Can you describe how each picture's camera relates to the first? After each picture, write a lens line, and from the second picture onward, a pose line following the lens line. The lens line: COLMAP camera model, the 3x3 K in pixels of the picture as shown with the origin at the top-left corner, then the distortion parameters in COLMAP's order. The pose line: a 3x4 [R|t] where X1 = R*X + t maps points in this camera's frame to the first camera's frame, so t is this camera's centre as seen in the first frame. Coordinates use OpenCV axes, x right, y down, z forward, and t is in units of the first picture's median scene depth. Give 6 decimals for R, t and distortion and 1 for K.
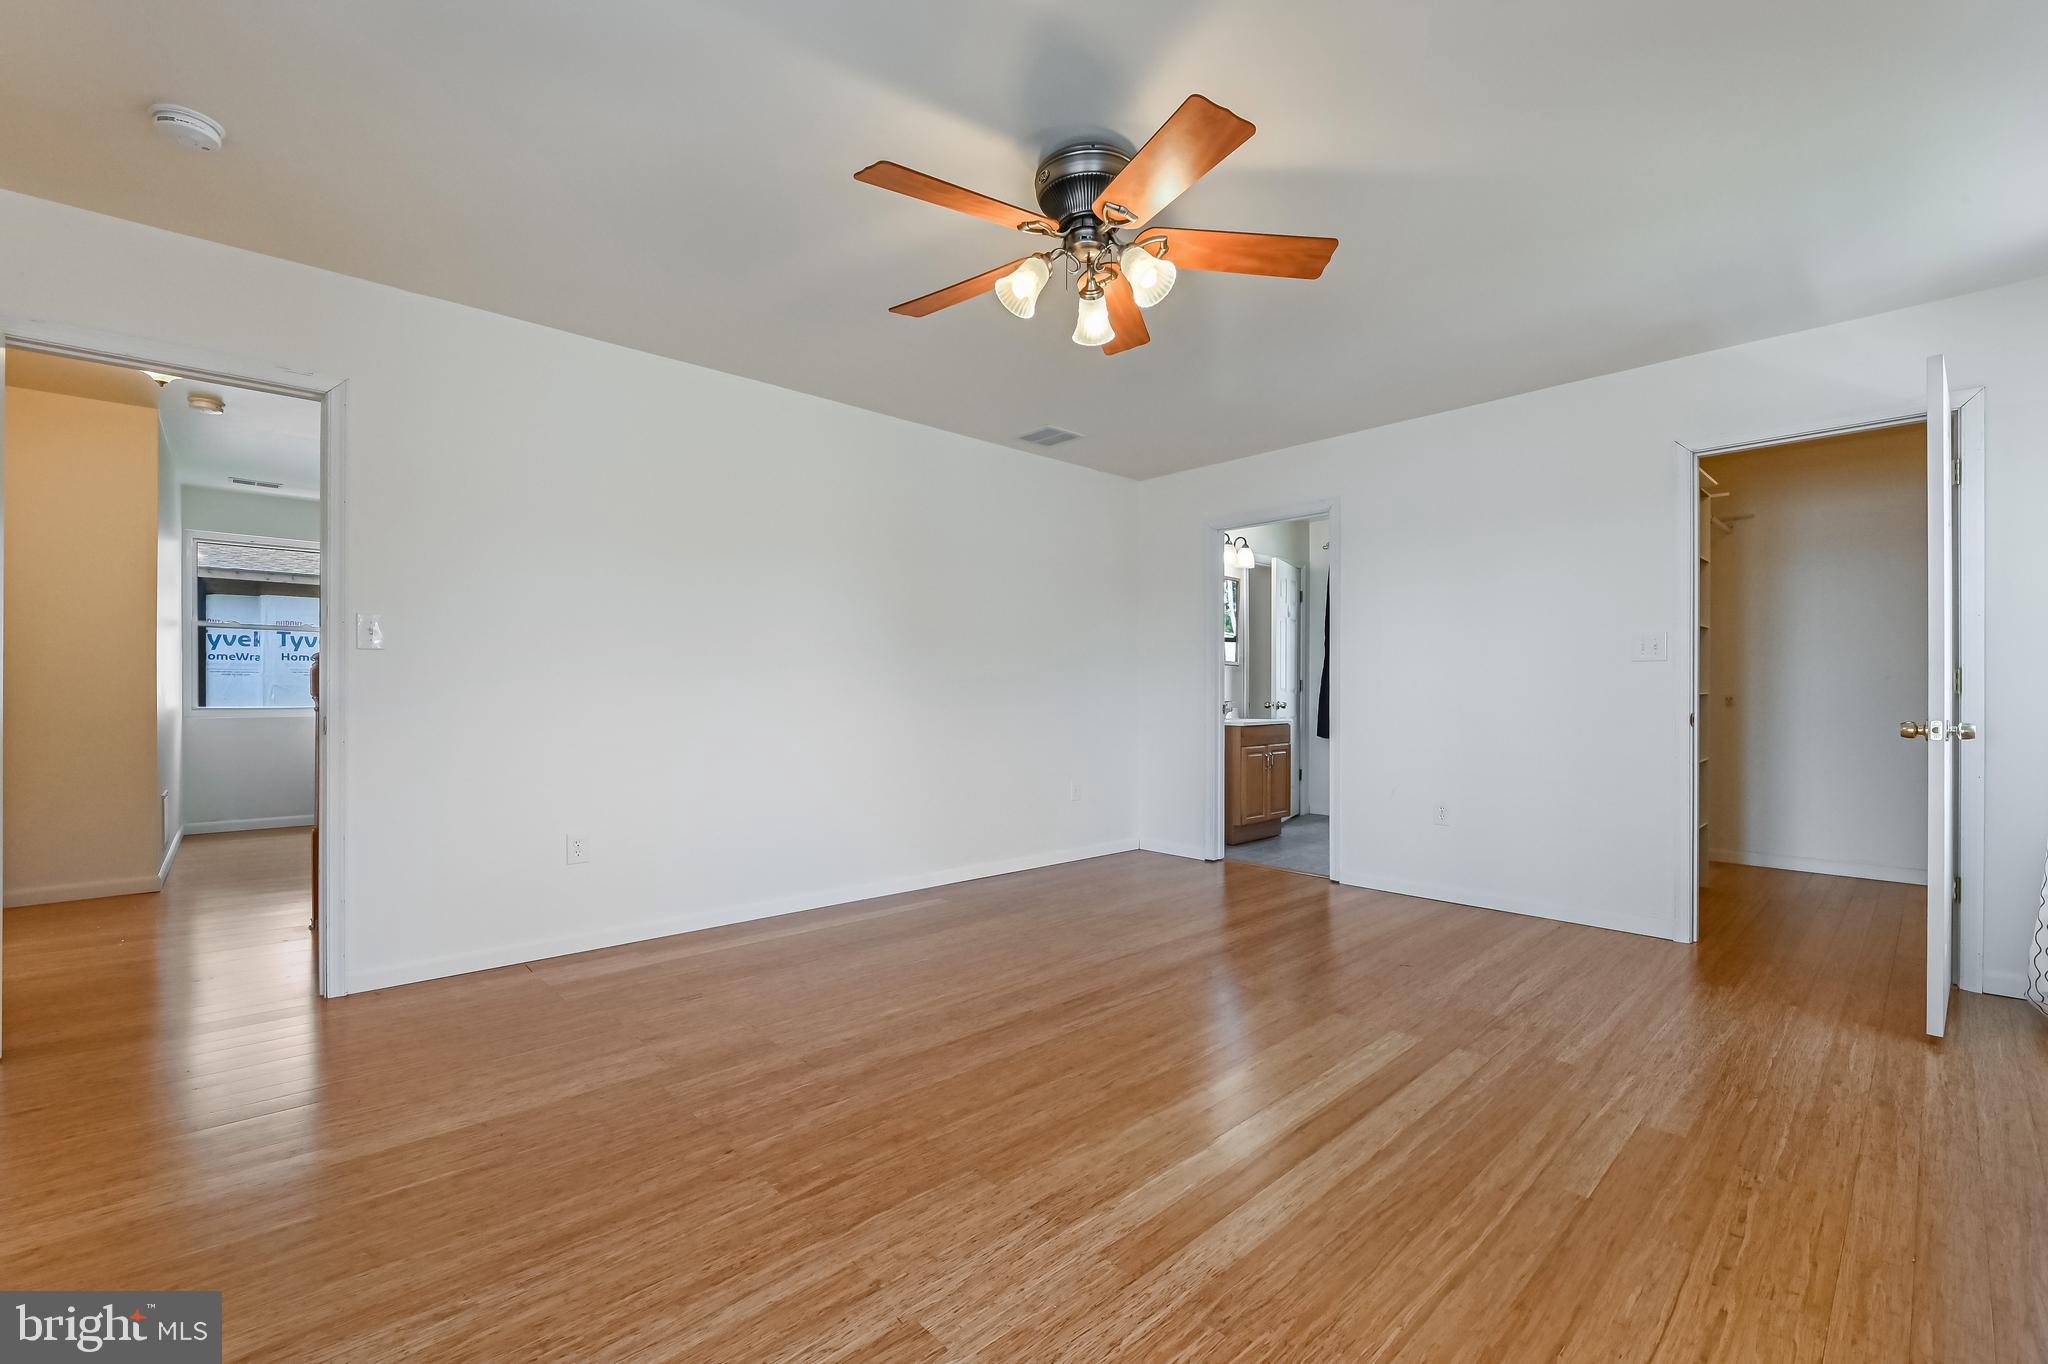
lens RADIAL K [[836.2, 0, 1009.1], [0, 836.2, 693.3], [0, 0, 1]] dist [-0.000969, -0.005638]
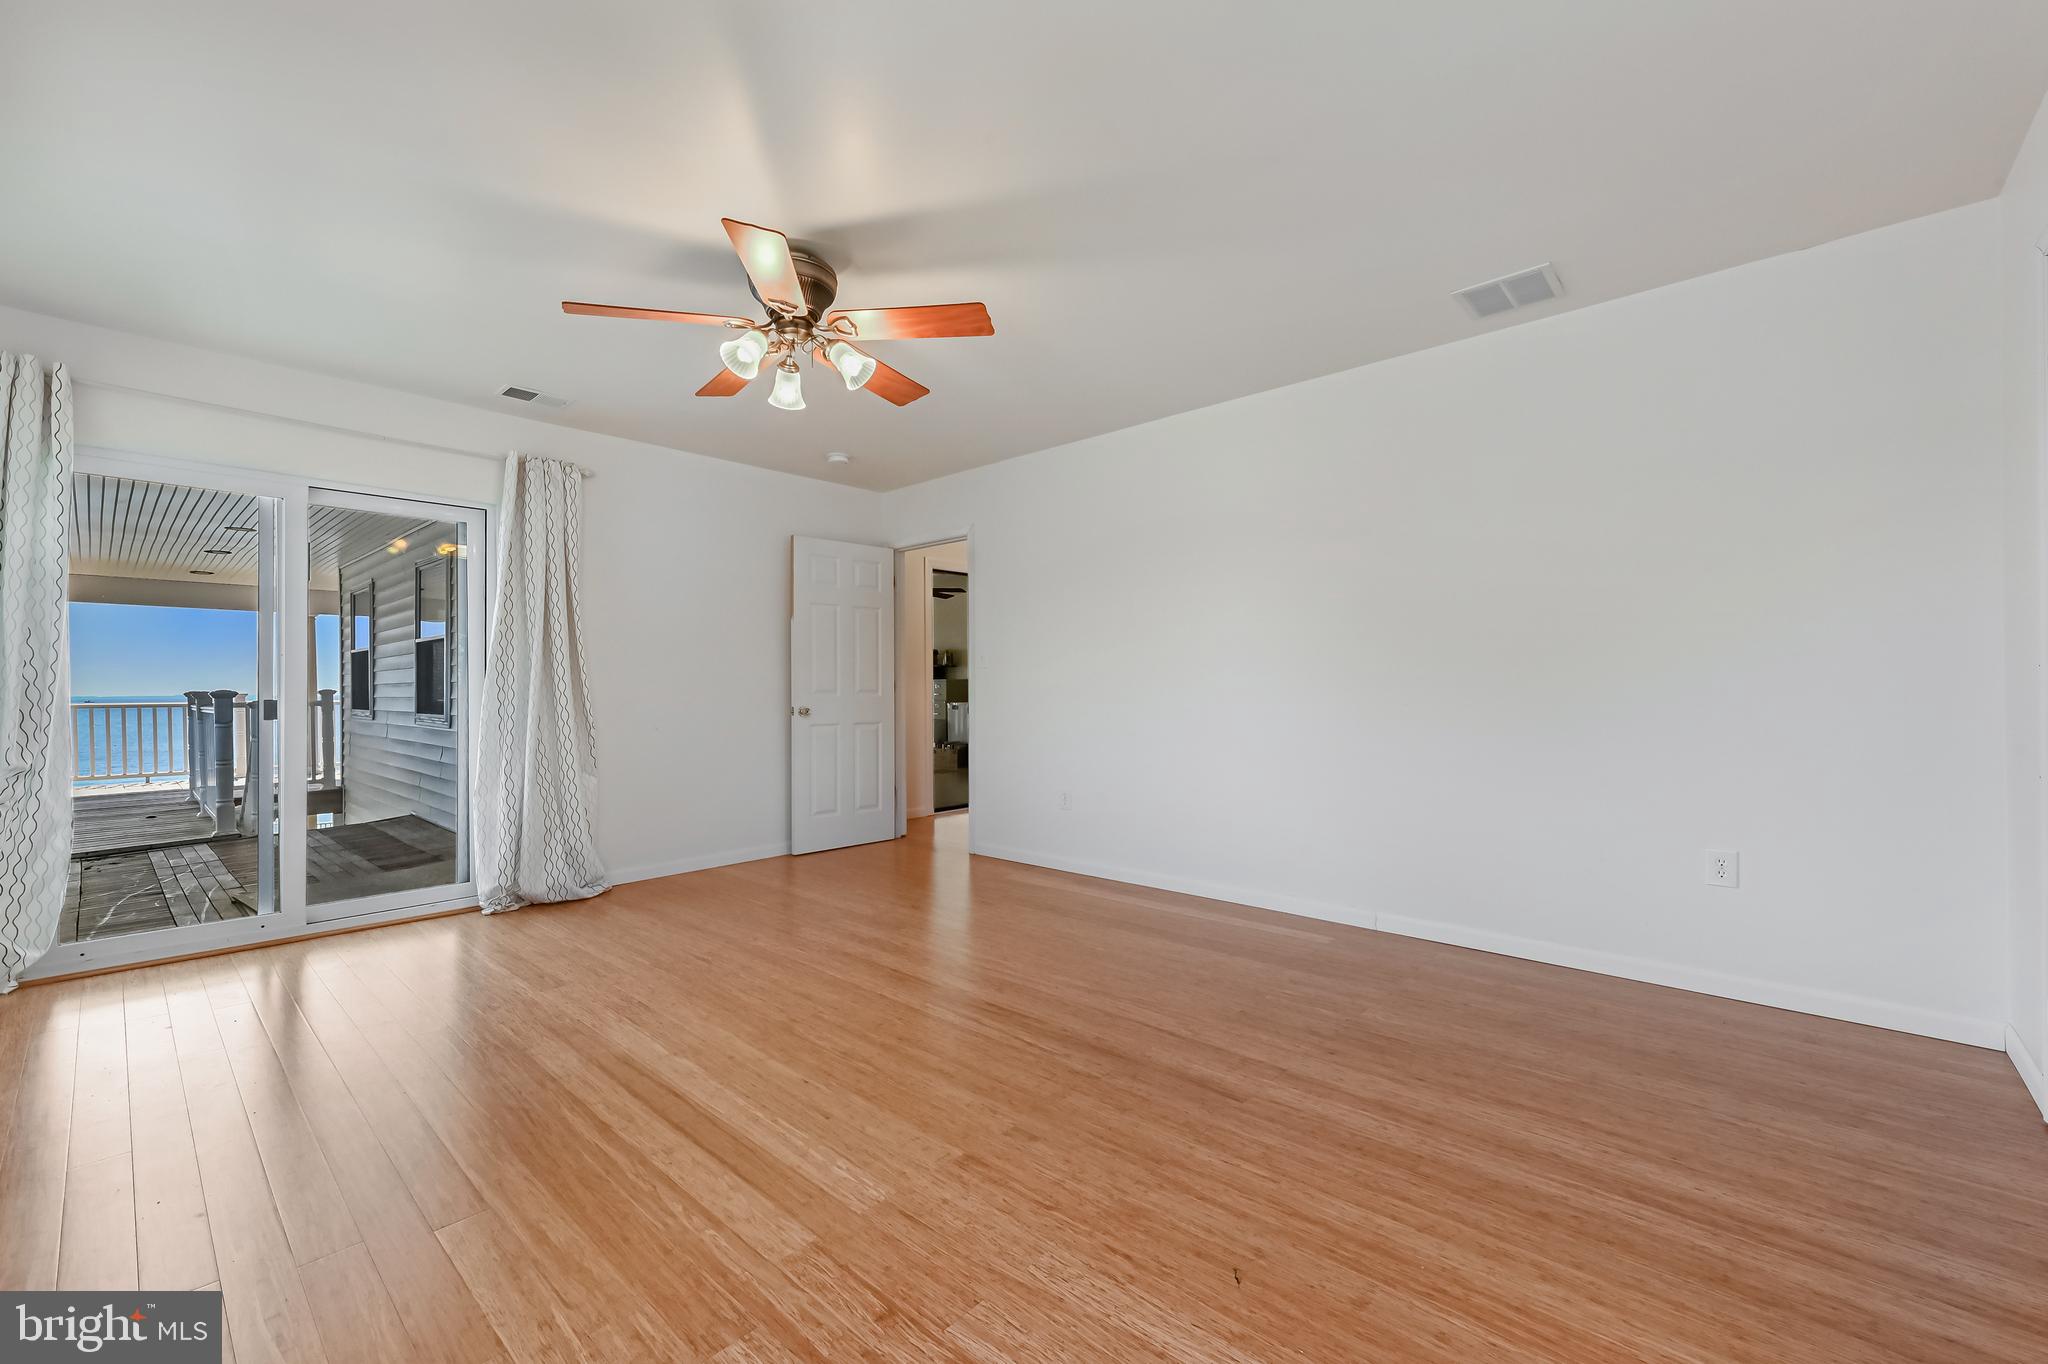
lens RADIAL K [[826.1, 0, 1088.7], [0, 826.1, 687.2], [0, 0, 1]] dist [0.001318, 0.000025]
pose [[0.141581, -0.005057, -0.989914, 1.357571], [0.002724, 0.999985, -0.004718, -0.000342], [0.989923, -0.002029, 0.141593, 1.258325]]
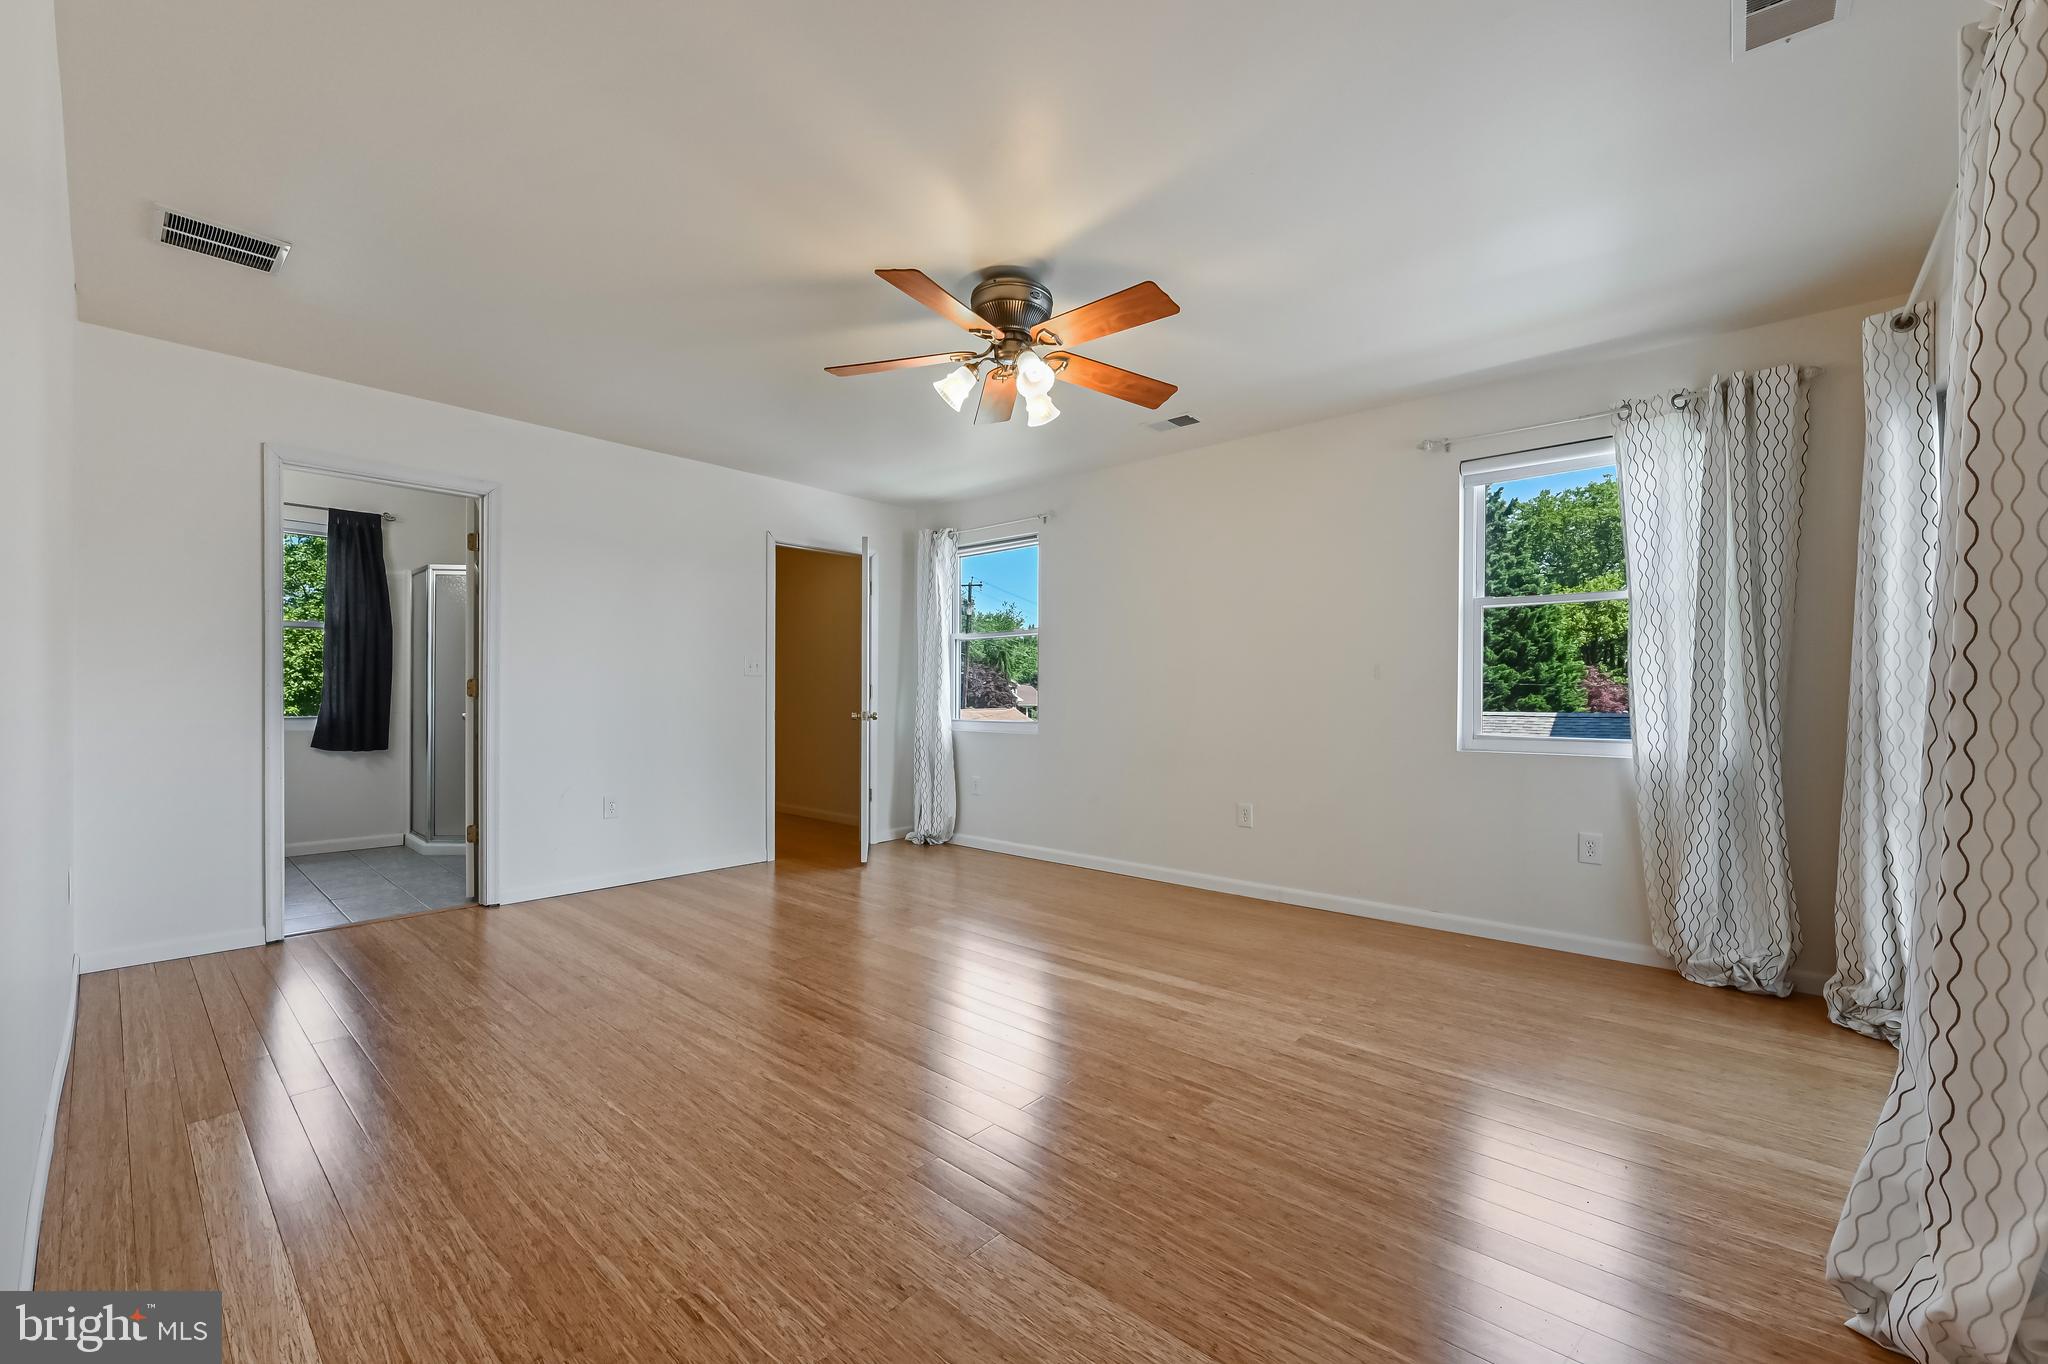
lens RADIAL K [[799.7, 0, 1022.8], [0, 799.7, 693.3], [0, 0, 1]] dist [-0.004173, 0.000083]
pose [[-0.087875, 0.003646, 0.996125, -1.136011], [-0.003256, 0.999987, -0.003948, -0.008965], [-0.996126, -0.003591, -0.087862, 1.092326]]
